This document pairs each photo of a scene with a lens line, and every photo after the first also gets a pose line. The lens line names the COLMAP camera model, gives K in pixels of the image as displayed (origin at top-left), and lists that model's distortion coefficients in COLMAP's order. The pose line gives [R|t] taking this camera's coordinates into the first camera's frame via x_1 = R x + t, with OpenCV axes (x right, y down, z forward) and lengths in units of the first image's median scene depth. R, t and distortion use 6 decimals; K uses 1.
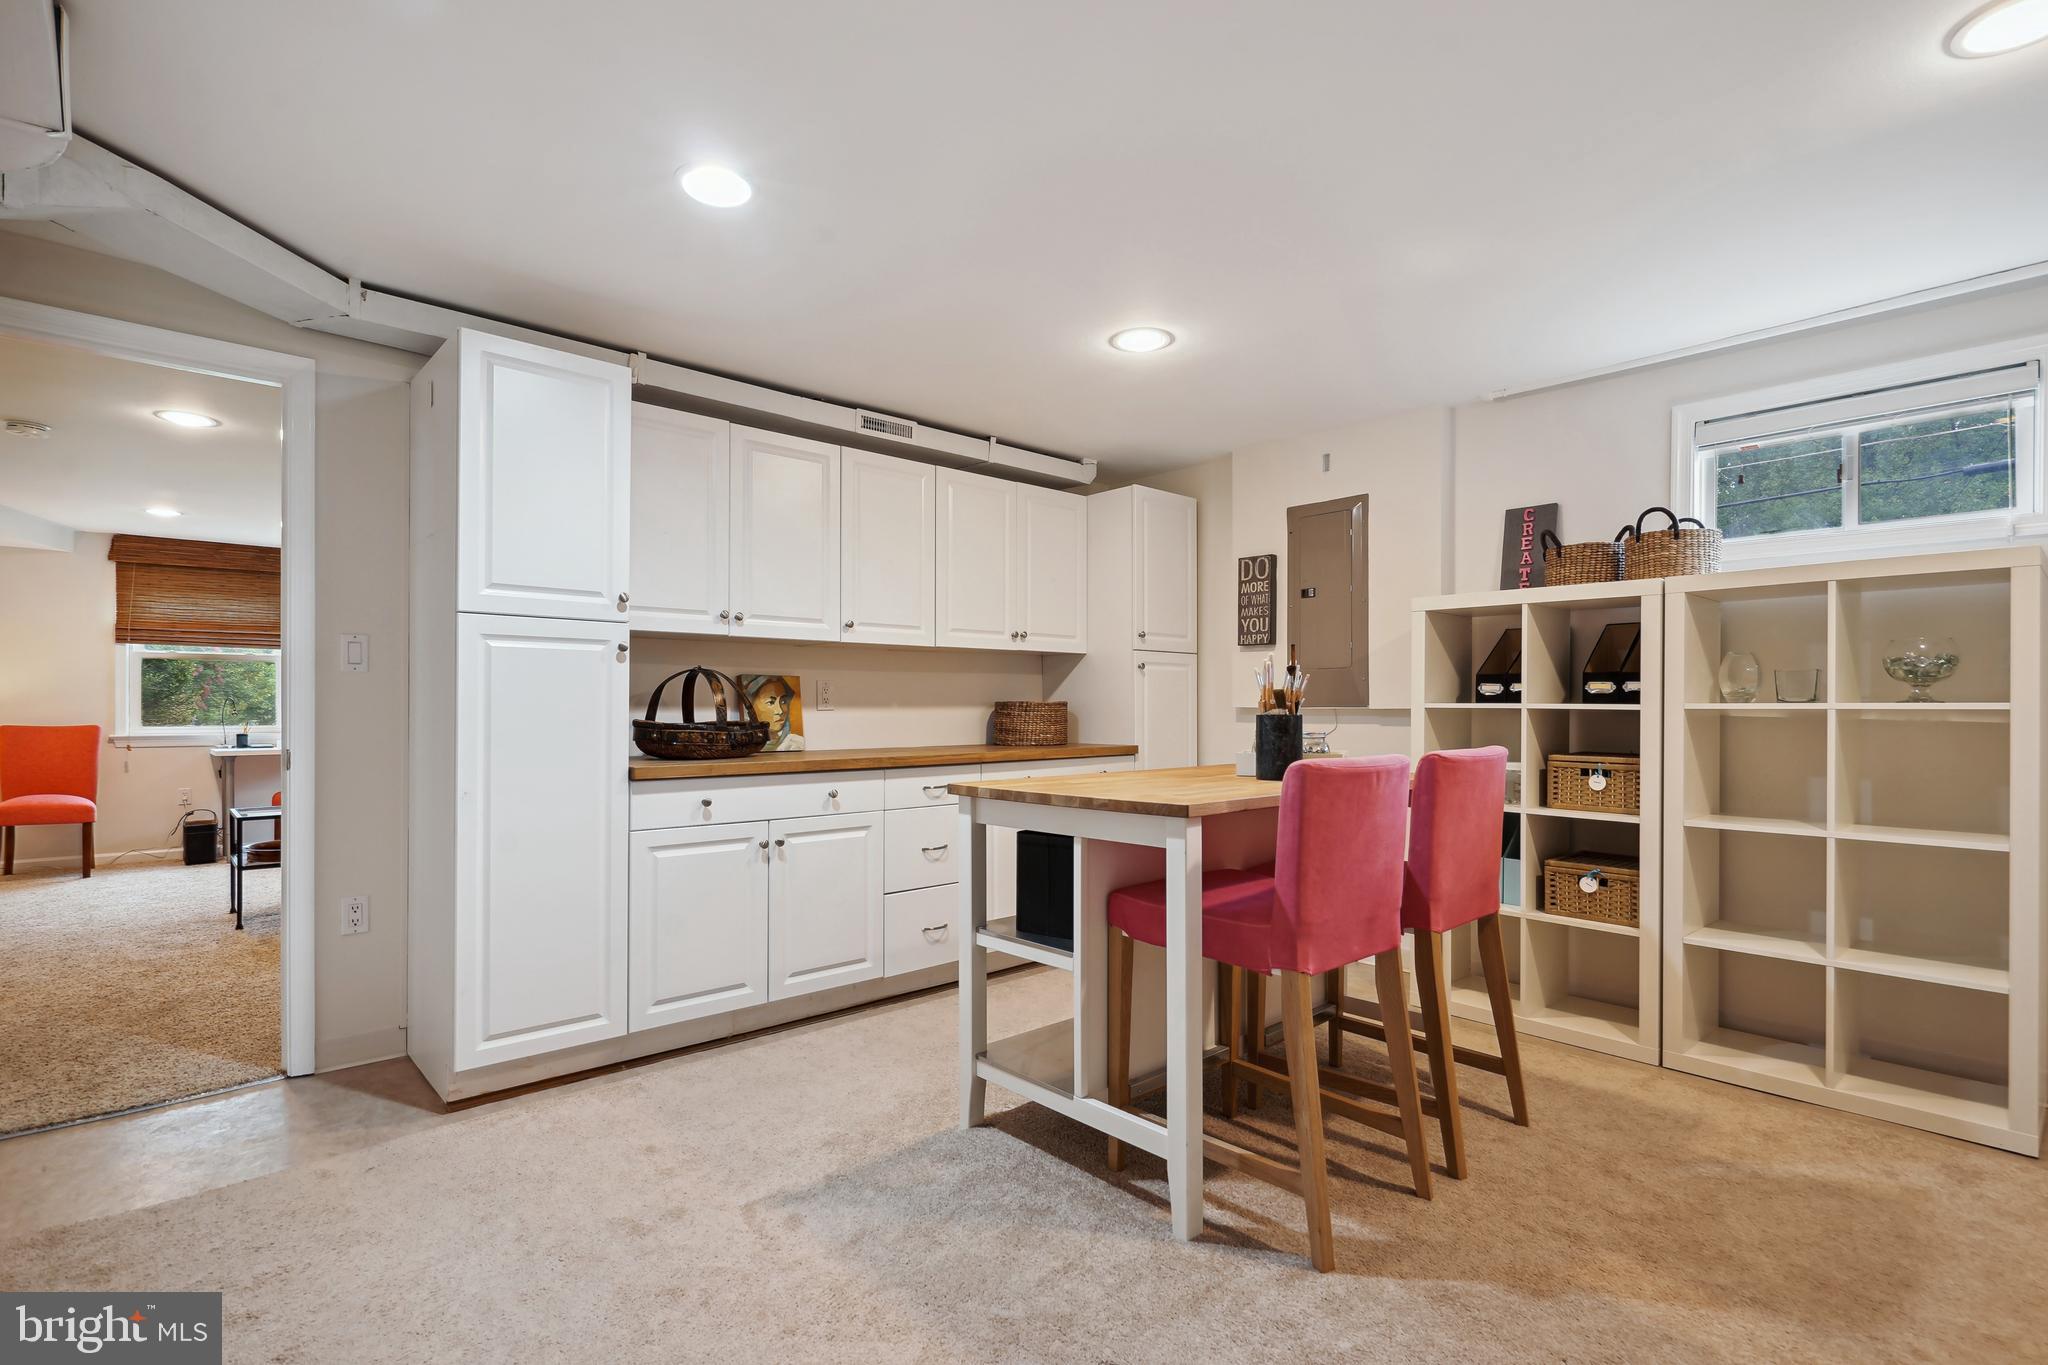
lens RADIAL K [[965.0, 0, 1020.5], [0, 965.0, 703.7], [0, 0, 1]] dist [0.000613, -0.000004]
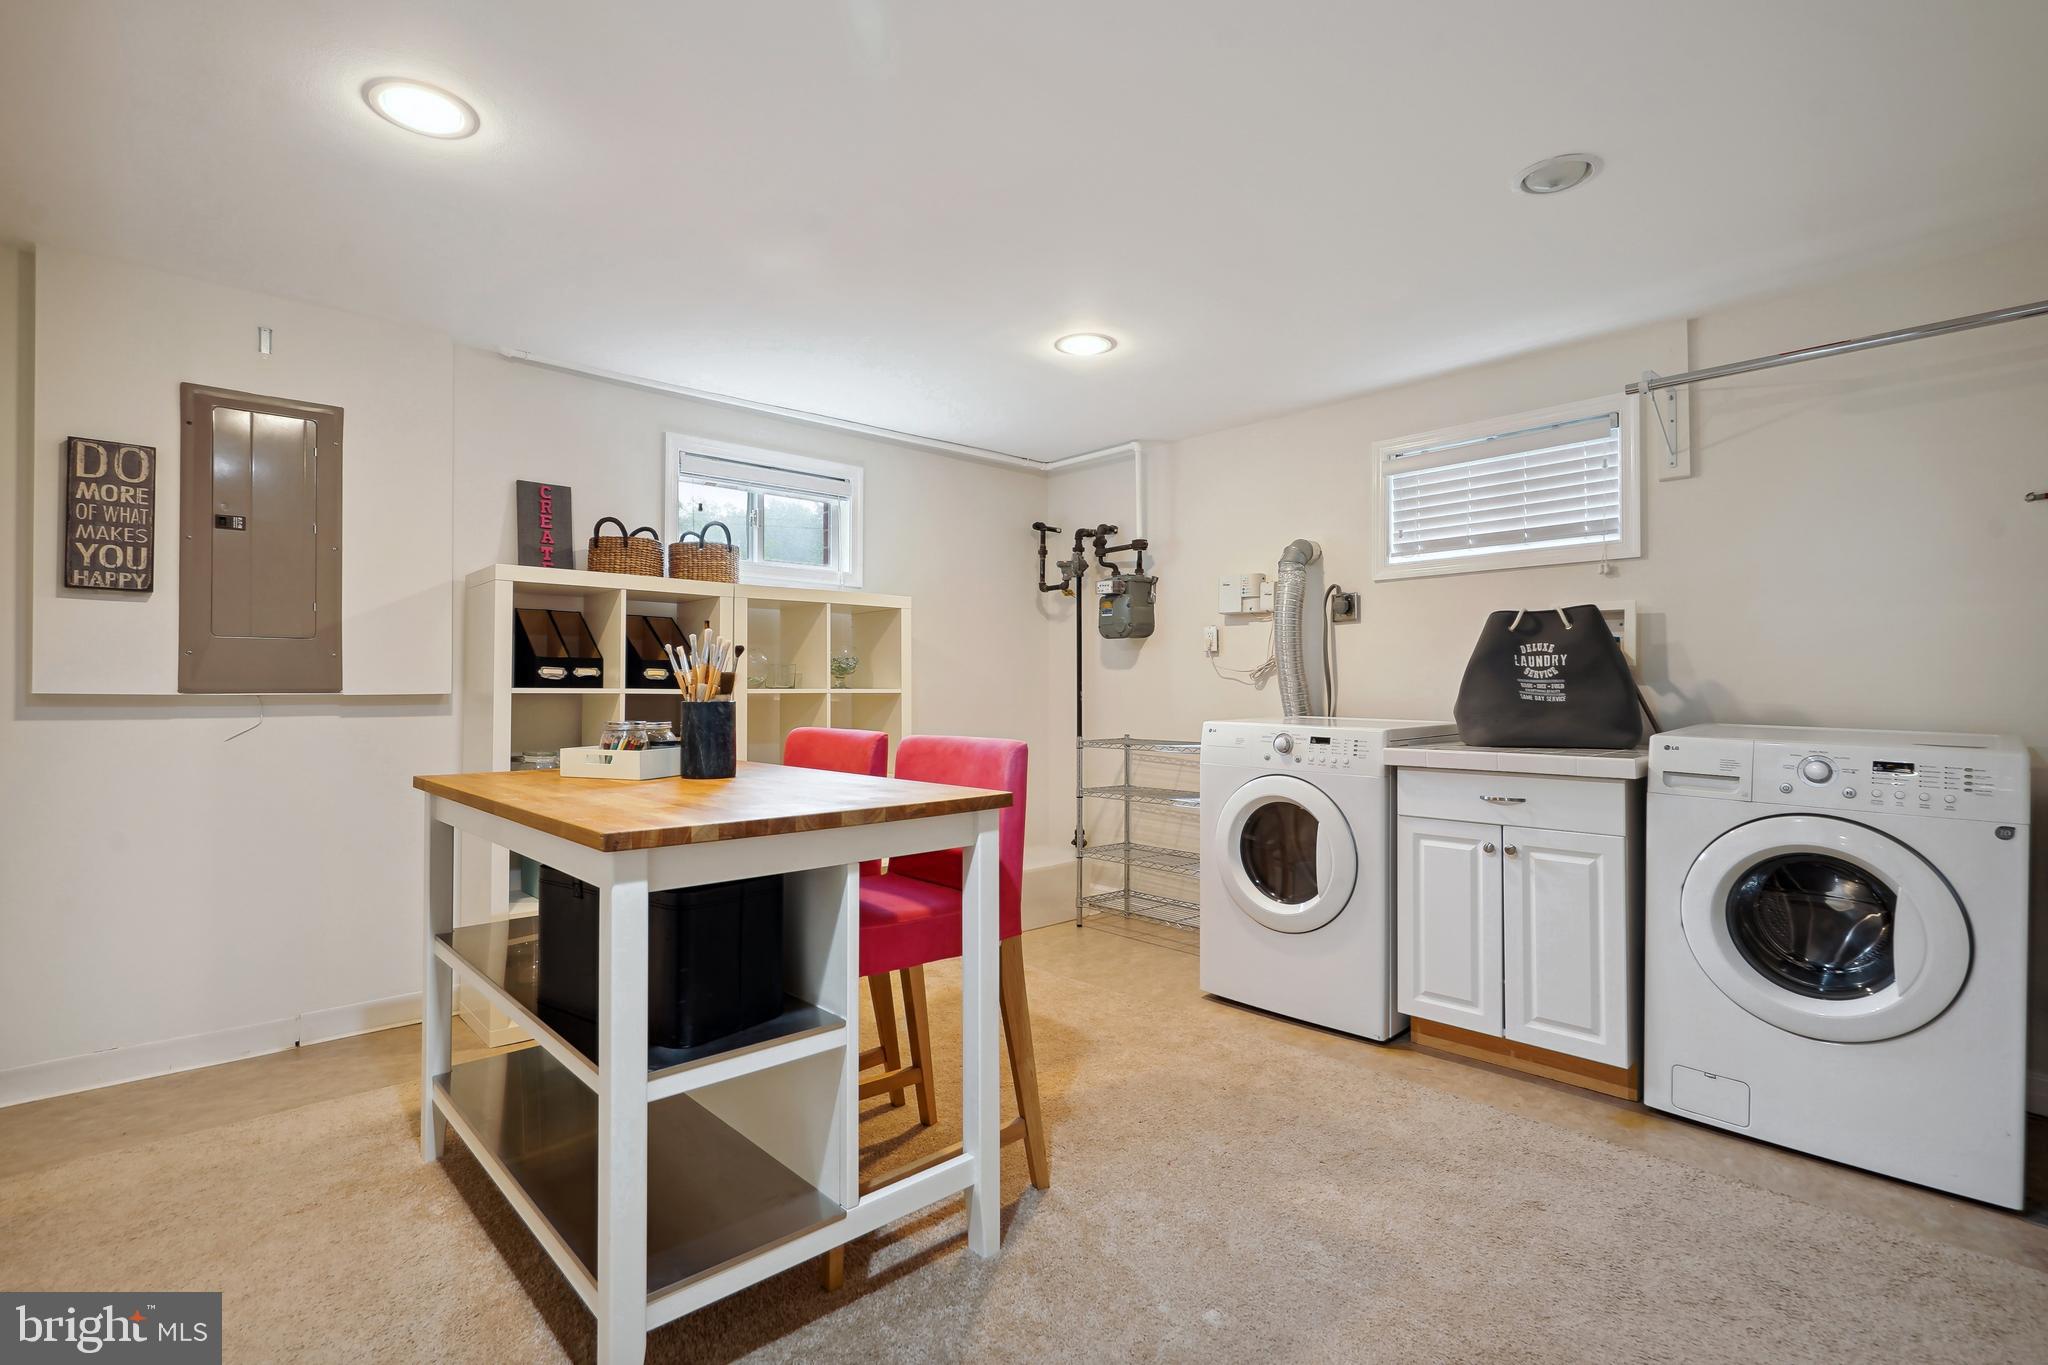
lens RADIAL K [[963.2, 0, 1011.8], [0, 963.2, 675.9], [0, 0, 1]] dist [-0.000517, -0.000256]
pose [[-0.002430, 0.013397, 0.999907, -0.369436], [-0.001242, 0.999909, -0.013400, -0.000124], [-0.999996, -0.001274, -0.002413, 0.461949]]
